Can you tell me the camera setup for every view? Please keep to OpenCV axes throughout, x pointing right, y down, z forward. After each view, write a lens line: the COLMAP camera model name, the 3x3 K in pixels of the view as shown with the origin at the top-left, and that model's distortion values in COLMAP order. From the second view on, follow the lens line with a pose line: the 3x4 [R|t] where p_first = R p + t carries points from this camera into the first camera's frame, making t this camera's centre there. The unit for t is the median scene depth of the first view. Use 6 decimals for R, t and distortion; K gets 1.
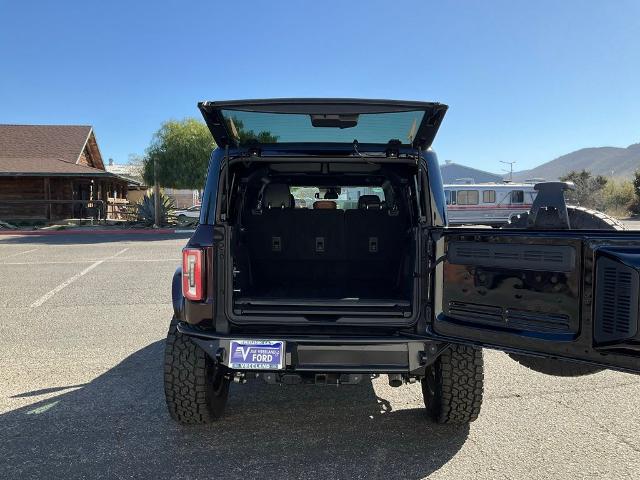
lens RADIAL K [[513.7, 0, 320.0], [0, 513.7, 240.0], [0, 0, 1]] dist [0.009187, -0.002182]
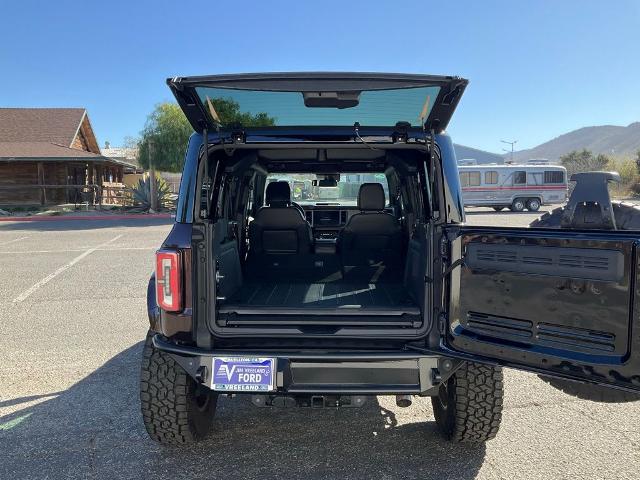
lens RADIAL K [[518.4, 0, 320.0], [0, 518.4, 240.0], [0, 0, 1]] dist [-0.000789, 0.003379]
pose [[0.999966, -0.008219, 0.000752, 0.005968], [0.008189, 0.999398, 0.033703, -0.026913], [-0.001028, -0.033696, 0.999432, 0.124389]]
